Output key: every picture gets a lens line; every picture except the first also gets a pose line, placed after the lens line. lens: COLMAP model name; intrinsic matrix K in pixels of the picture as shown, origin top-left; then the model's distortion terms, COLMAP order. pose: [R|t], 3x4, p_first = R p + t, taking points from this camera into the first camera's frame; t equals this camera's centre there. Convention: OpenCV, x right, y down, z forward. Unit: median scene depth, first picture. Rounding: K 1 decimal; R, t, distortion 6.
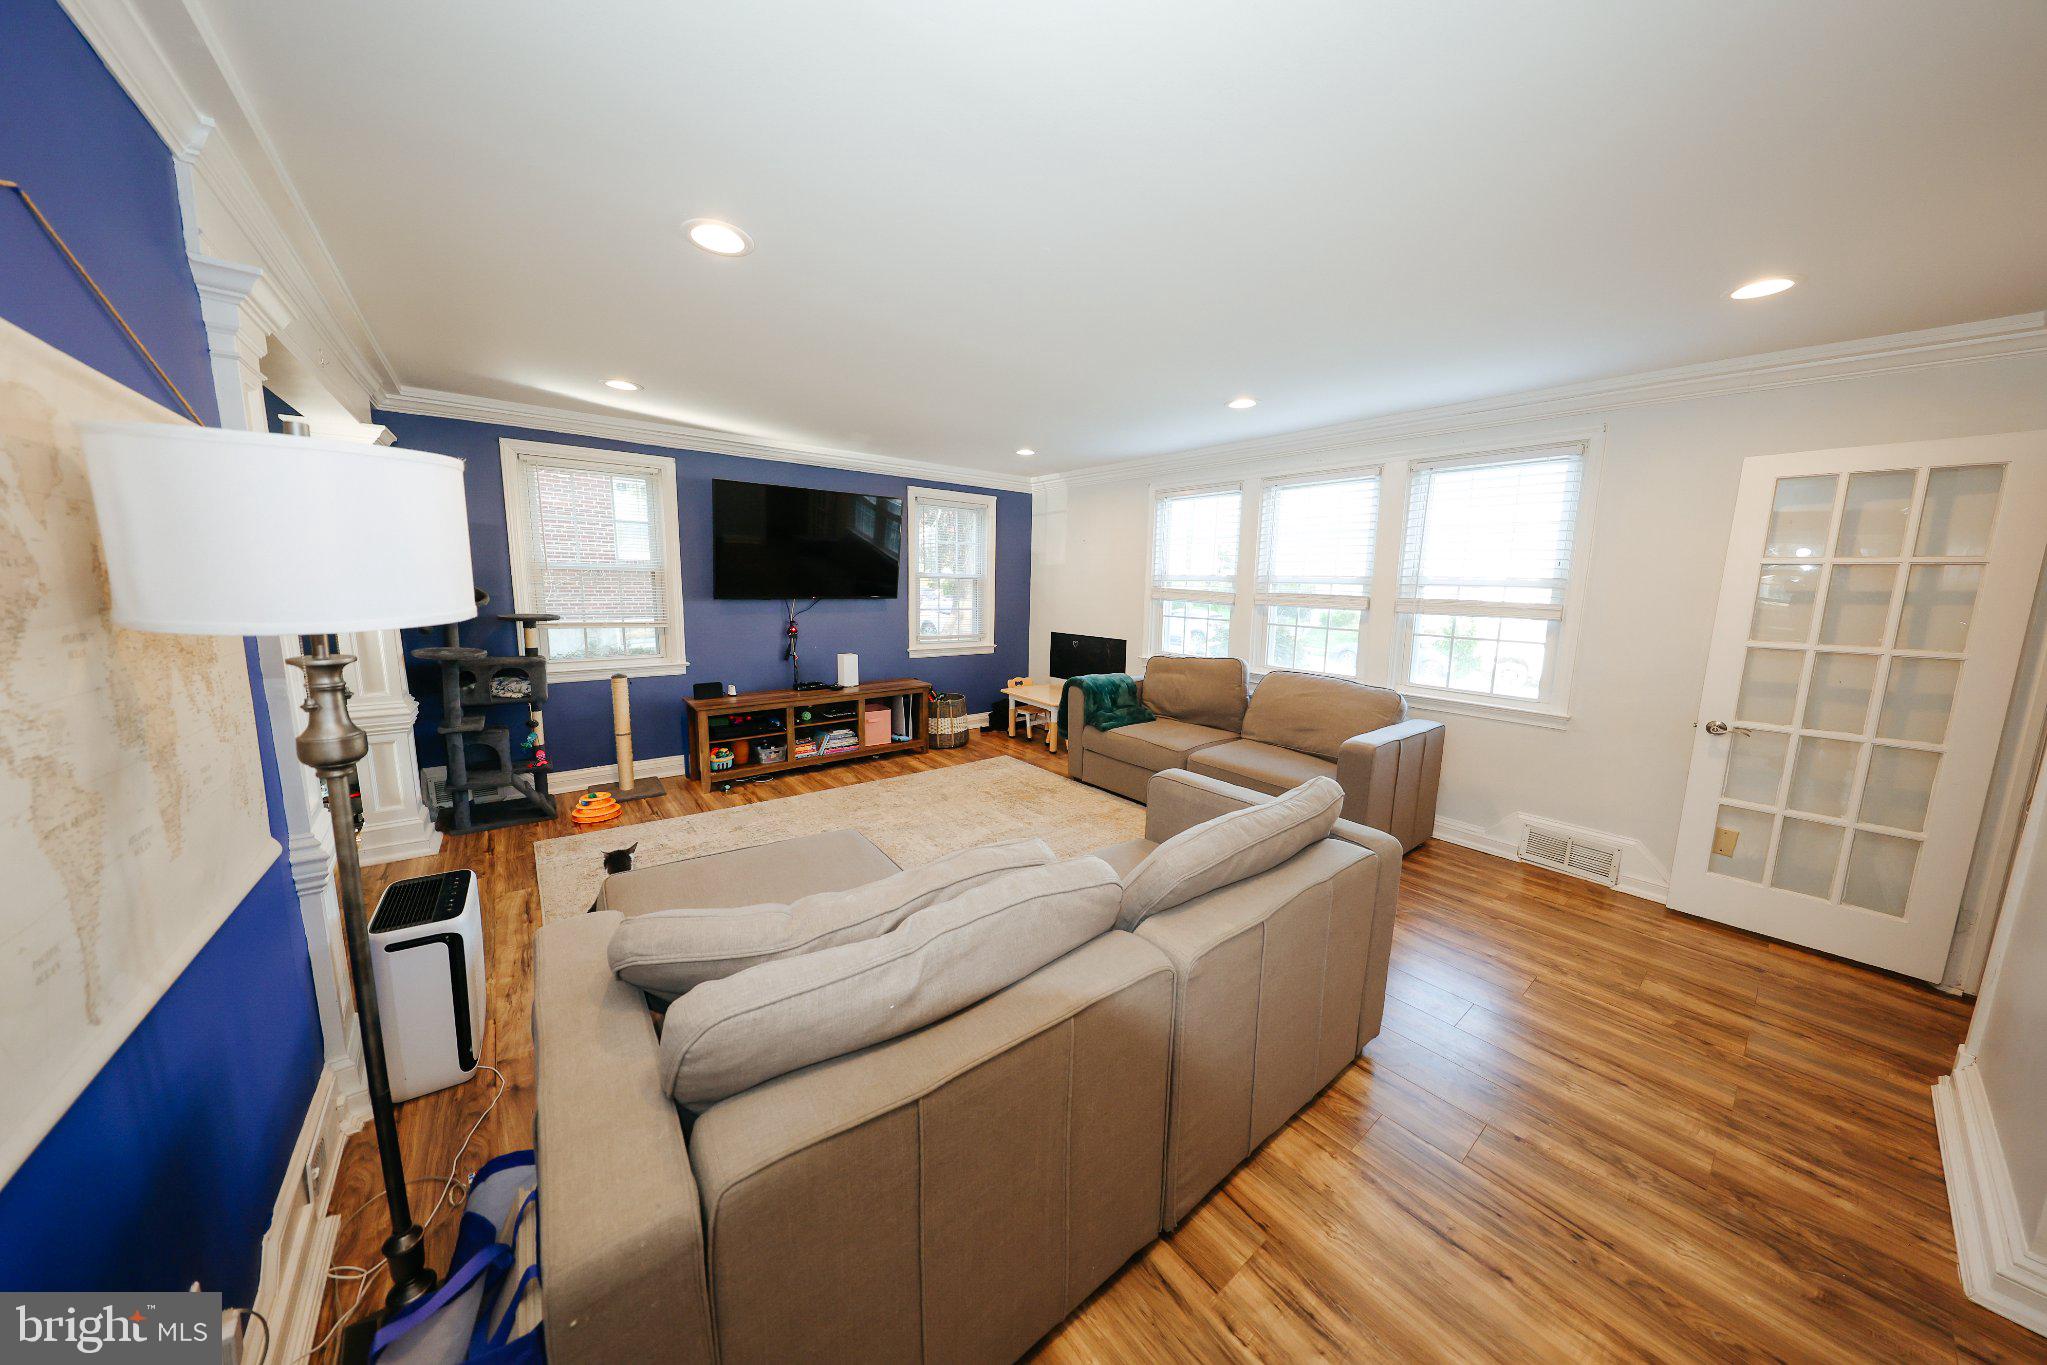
lens RADIAL K [[646.8, 0, 1027.3], [0, 646.8, 675.1], [0, 0, 1]] dist [0.001015, -0.002243]
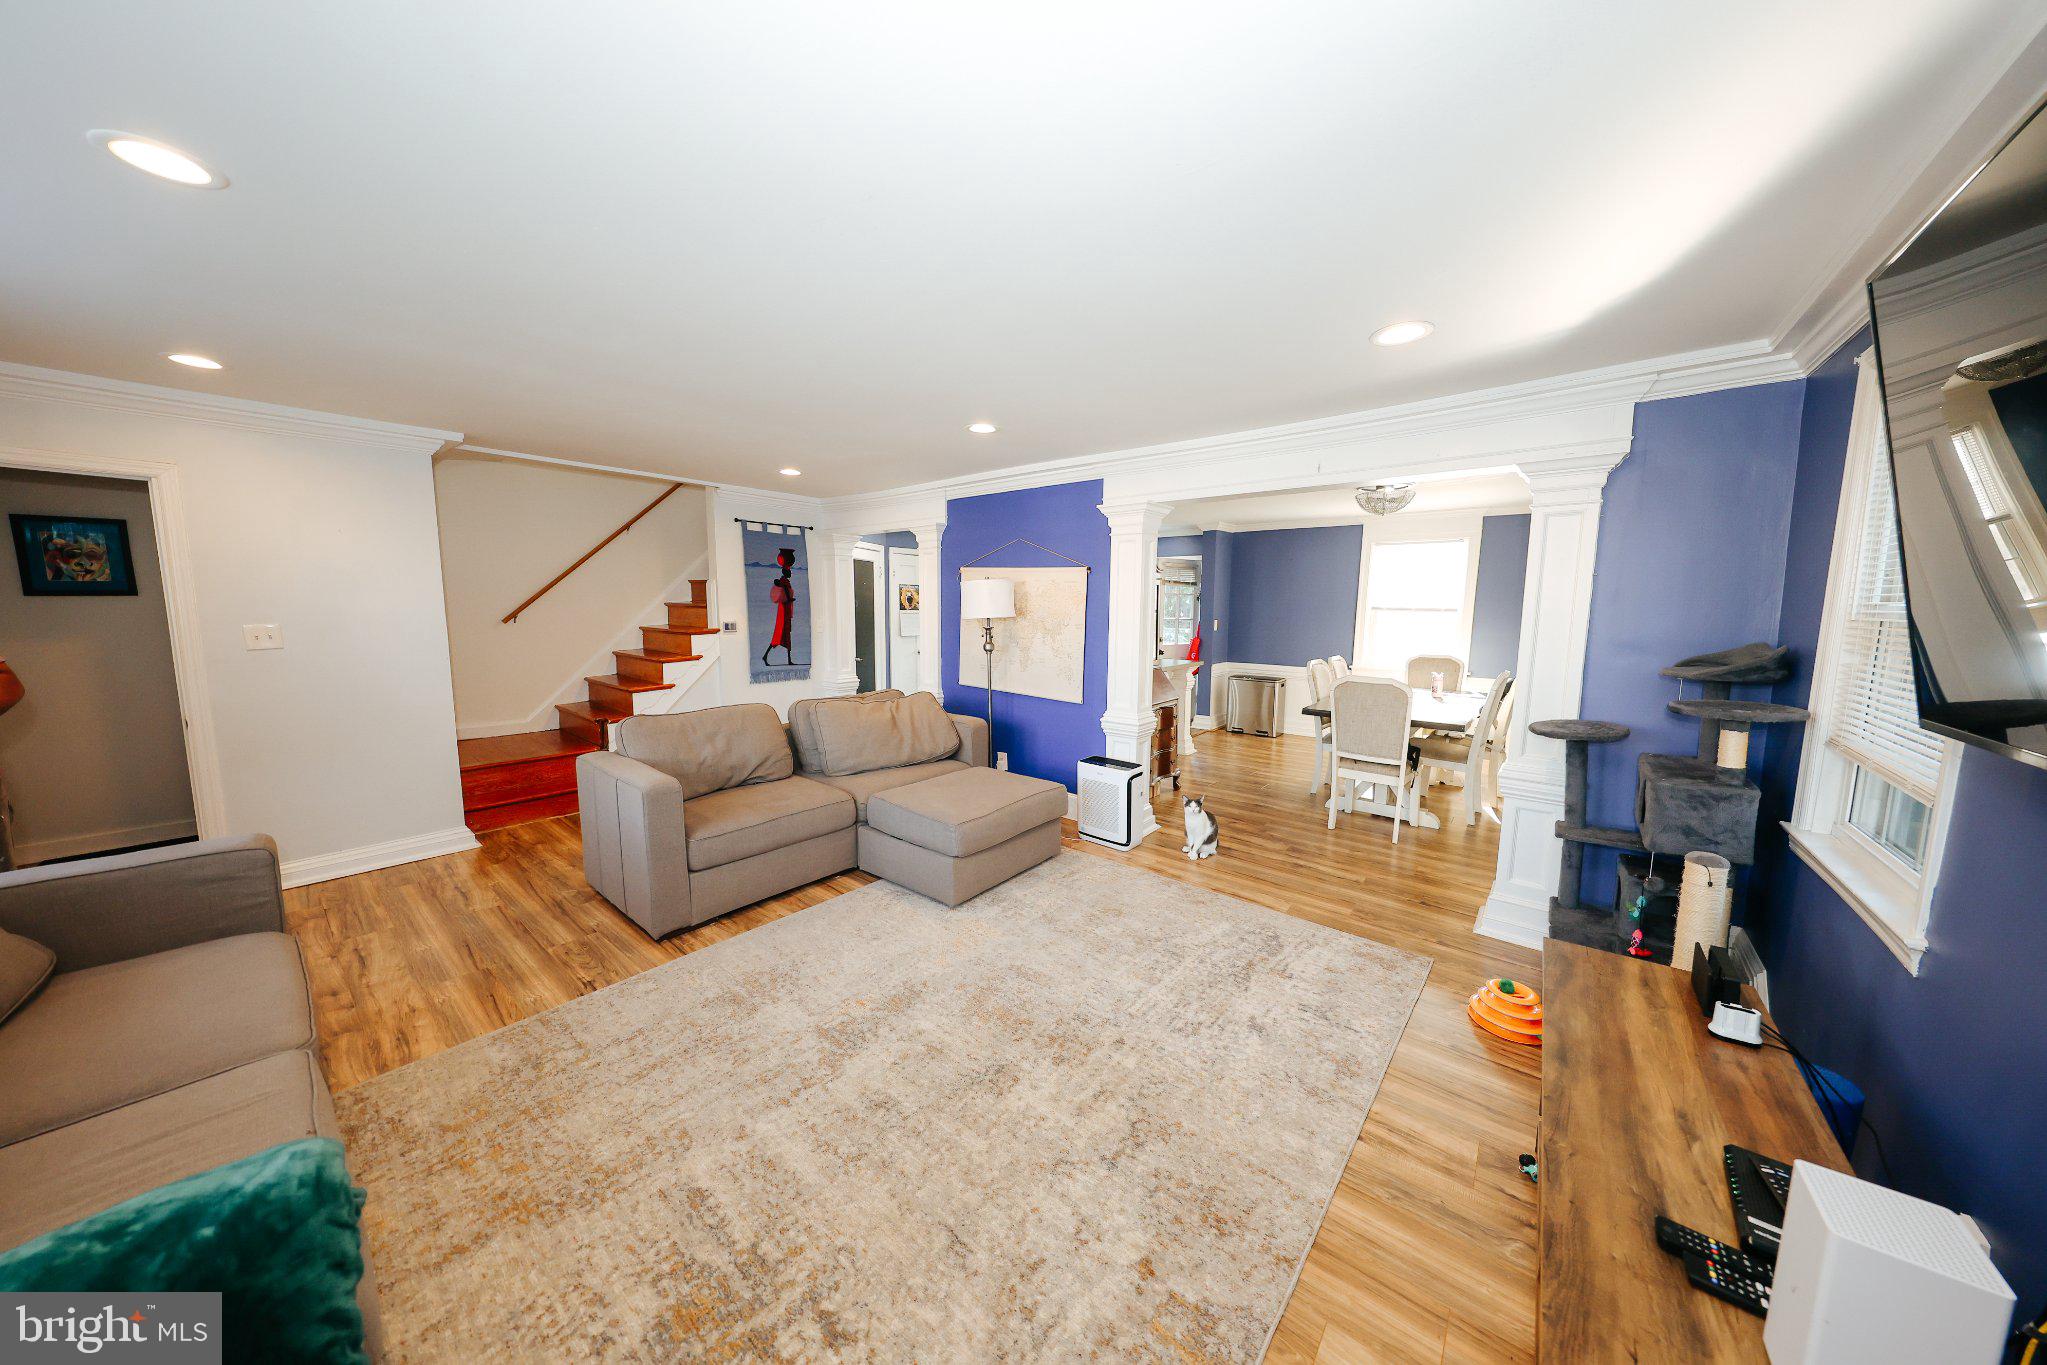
lens RADIAL K [[646.8, 0, 1018.4], [0, 646.8, 679.4], [0, 0, 1]] dist [0.001015, -0.002243]
pose [[-0.978808, -0.003836, -0.204742, -0.087859], [-0.057348, 0.964952, 0.256083, -0.199165], [0.196584, 0.262398, -0.944723, 1.283449]]
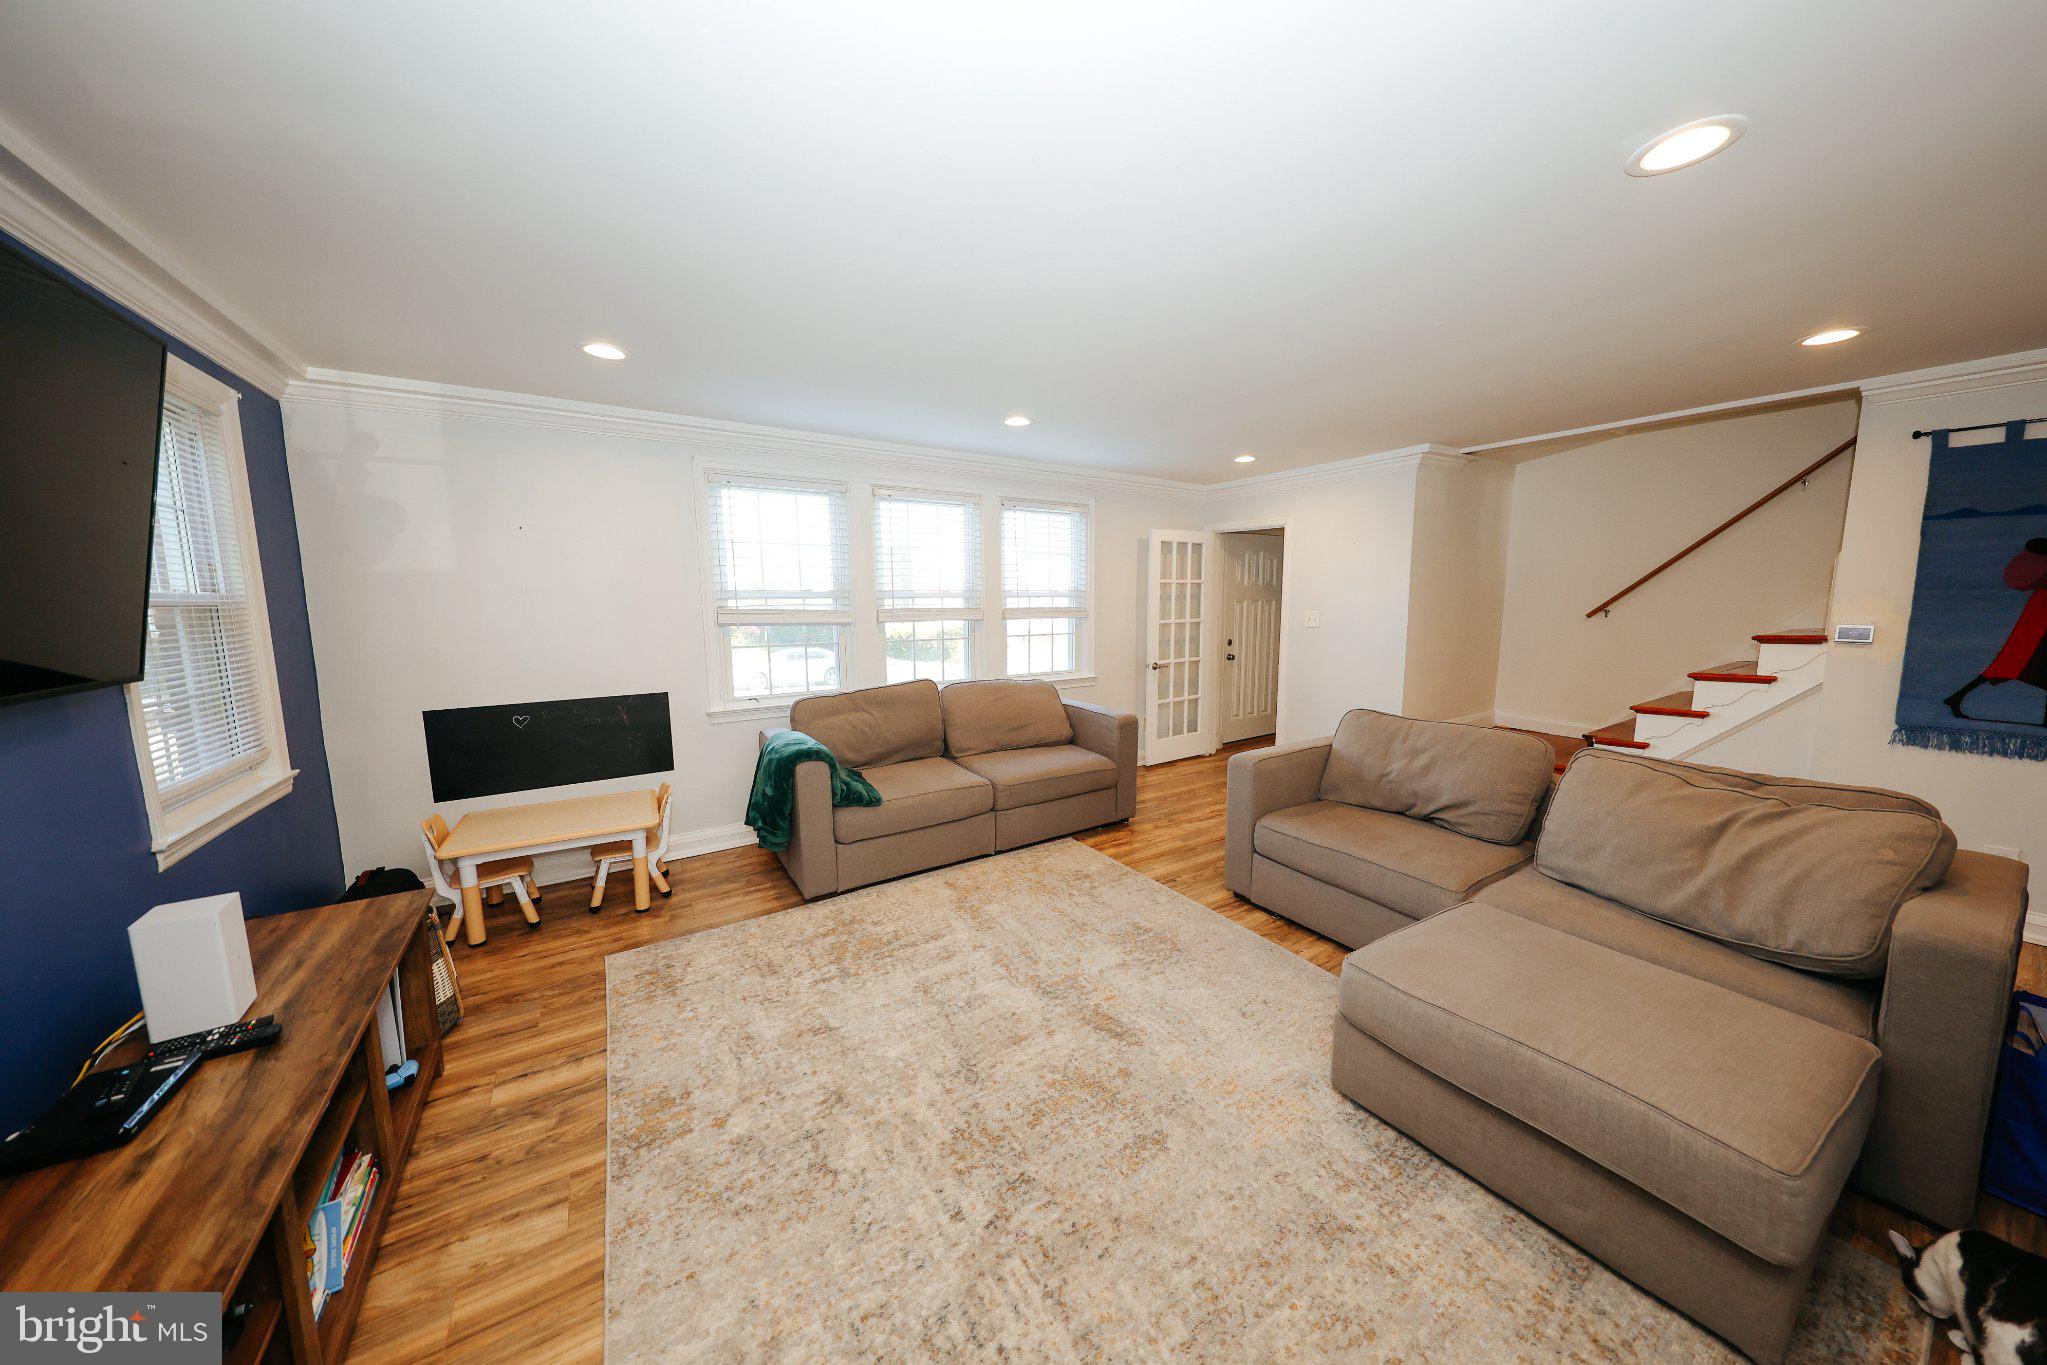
lens RADIAL K [[646.8, 0, 1031.2], [0, 646.8, 674.0], [0, 0, 1]] dist [0.001015, -0.002243]
pose [[0.094195, -0.136651, 0.986131, -0.591077], [0.155975, 0.980328, 0.120948, -0.124472], [-0.983259, 0.142419, 0.113656, 0.756511]]
